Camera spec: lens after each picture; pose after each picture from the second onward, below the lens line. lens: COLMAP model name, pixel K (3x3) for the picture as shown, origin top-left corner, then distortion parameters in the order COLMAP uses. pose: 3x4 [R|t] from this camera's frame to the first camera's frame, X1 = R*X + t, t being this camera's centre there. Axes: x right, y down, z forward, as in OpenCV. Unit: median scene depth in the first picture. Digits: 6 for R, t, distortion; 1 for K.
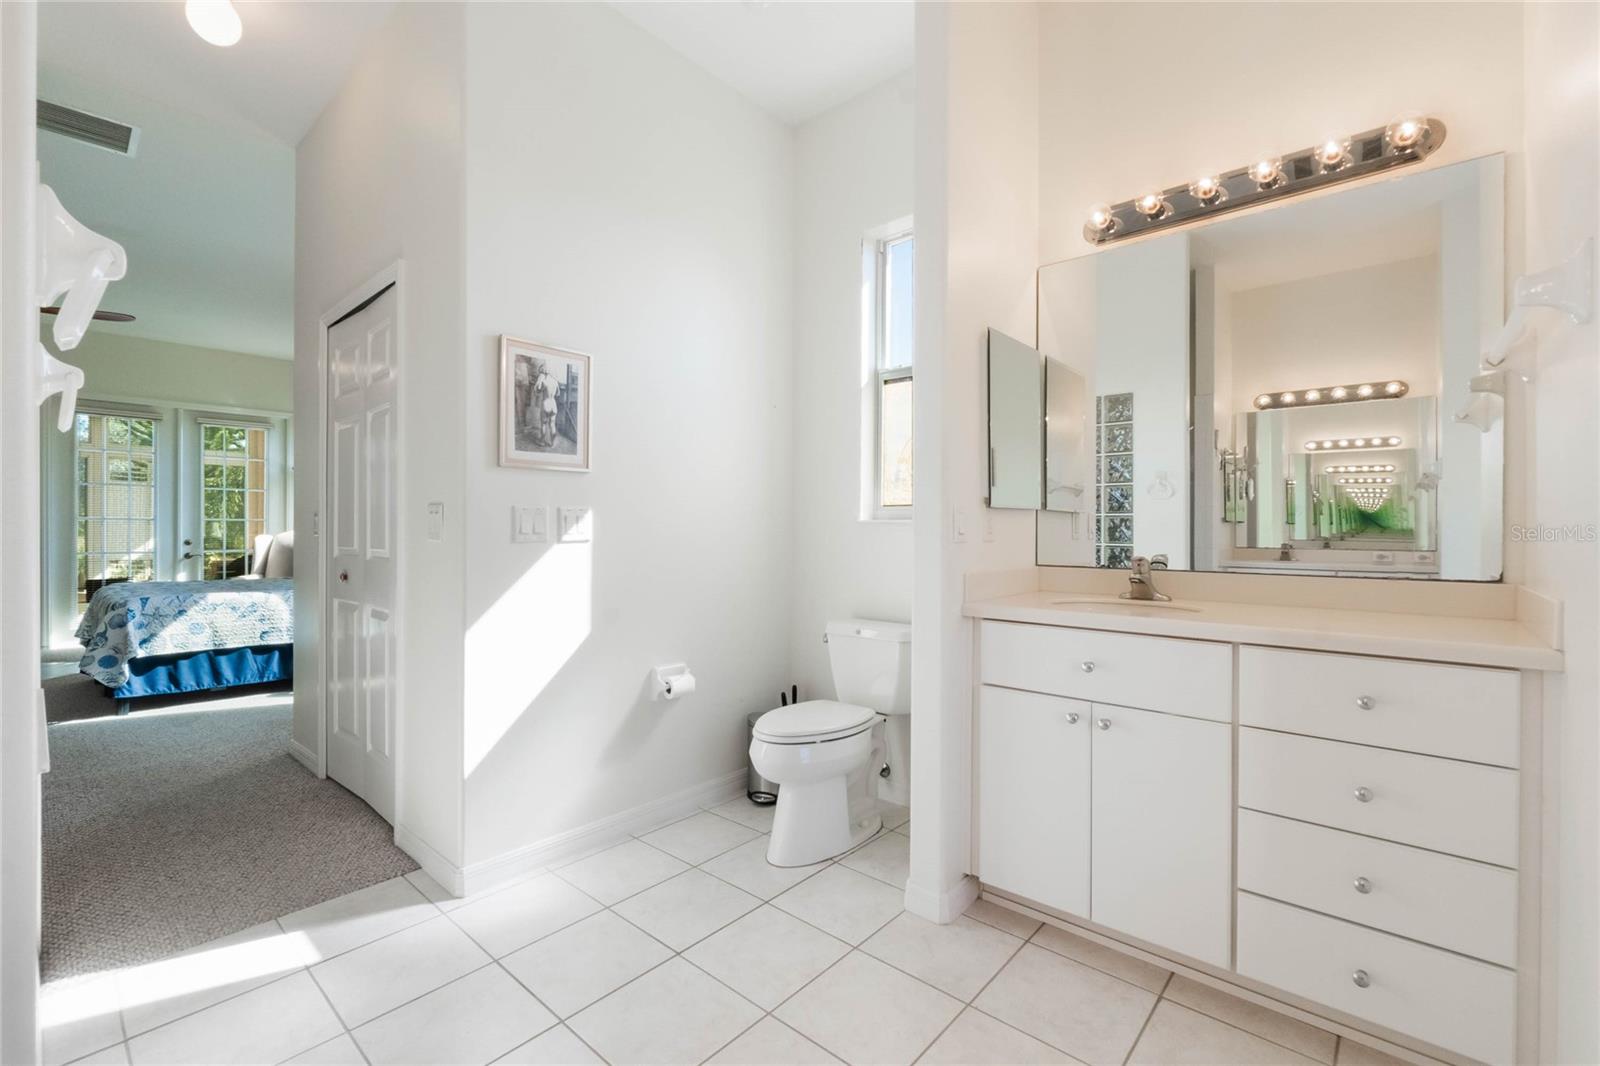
lens RADIAL K [[696.9, 0, 783.2], [0, 696.9, 530.5], [0, 0, 1]] dist [-0.007602, 0.000364]
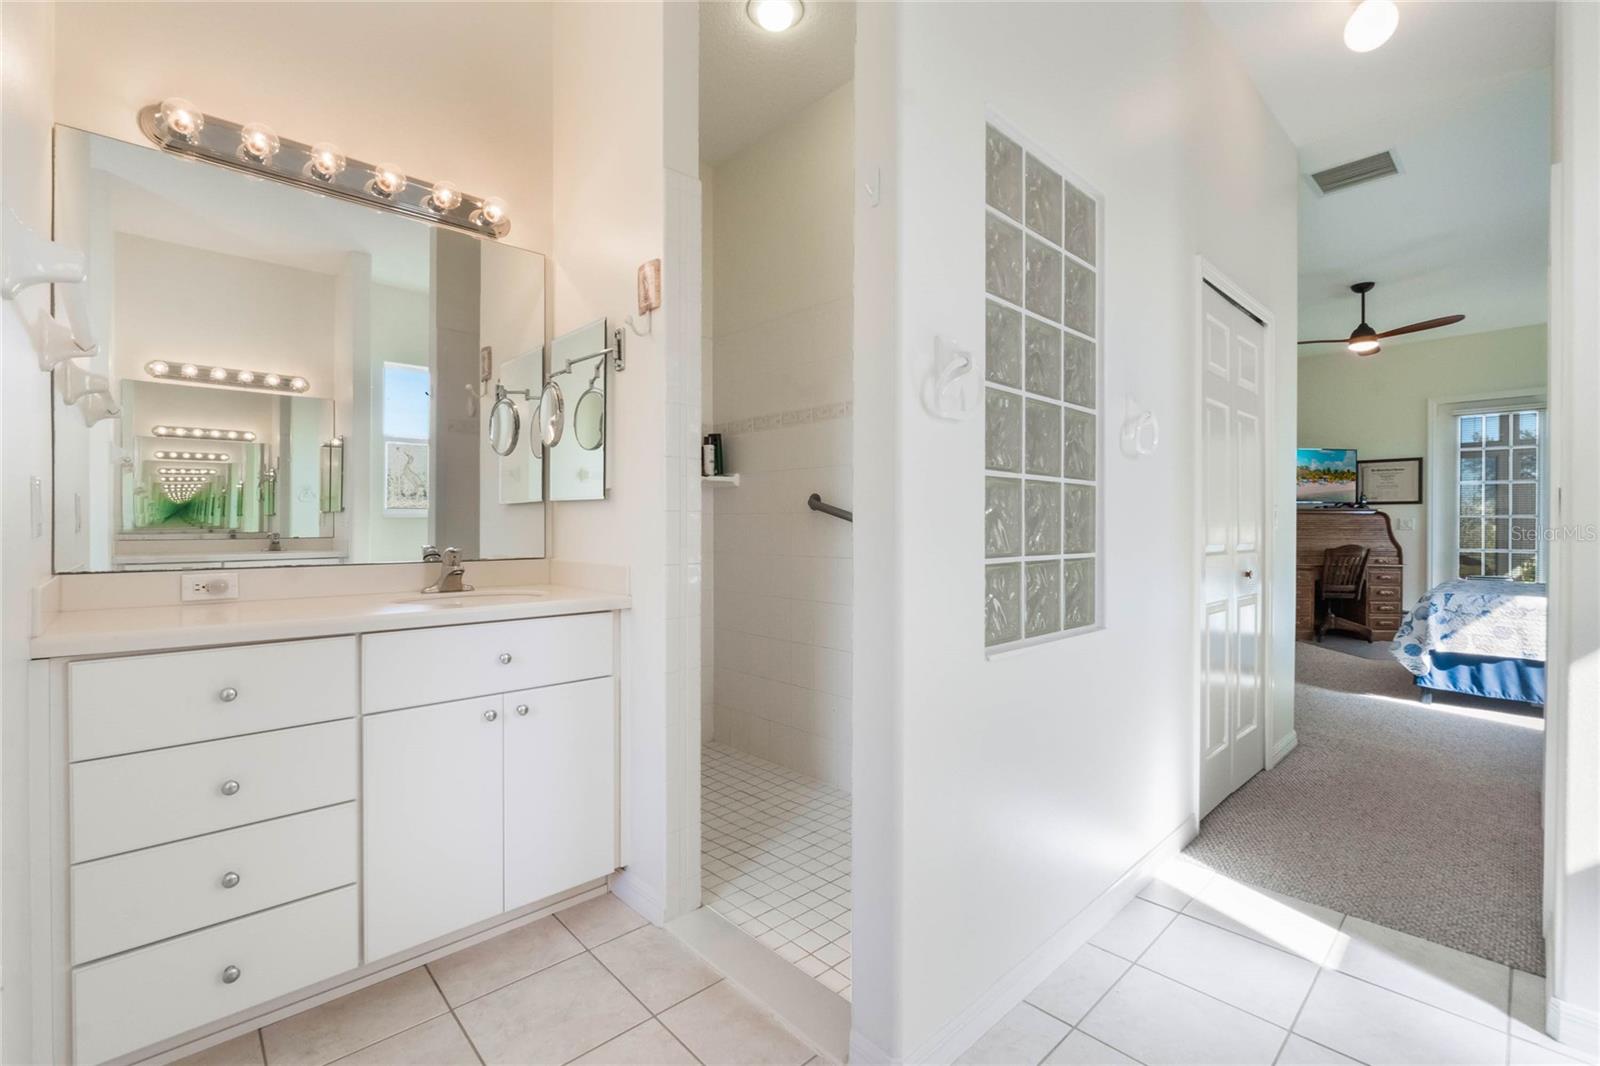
lens RADIAL K [[690.1, 0, 805.3], [0, 690.1, 530.8], [0, 0, 1]] dist [-0.012910, 0.000007]
pose [[-0.083666, 0.005327, -0.996480, 0.150446], [-0.003661, 0.999977, 0.005653, 0.003213], [0.996487, 0.004121, -0.083645, 0.151392]]
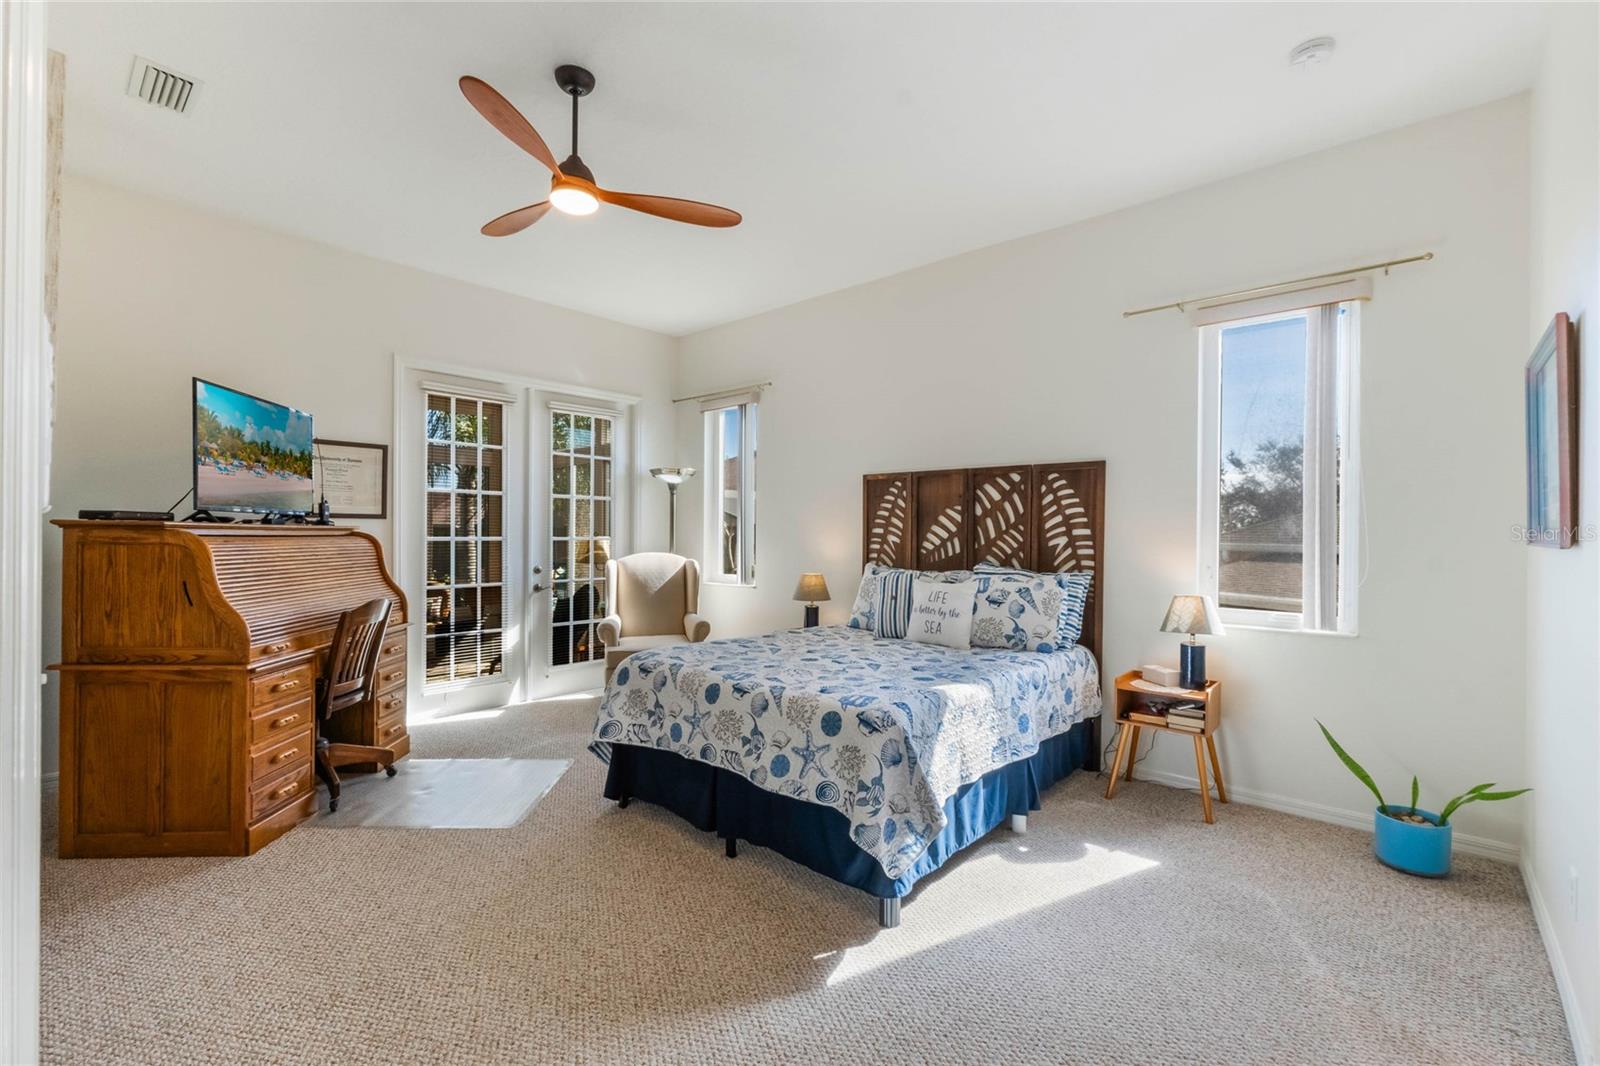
lens RADIAL K [[697.6, 0, 796.1], [0, 697.6, 531.1], [0, 0, 1]] dist [-0.003124, -0.000113]
pose [[0.999995, 0.003149, -0.000880, -1.032344], [-0.003153, 0.999986, -0.004332, -0.038318], [0.000867, 0.004335, 0.999990, 0.457792]]
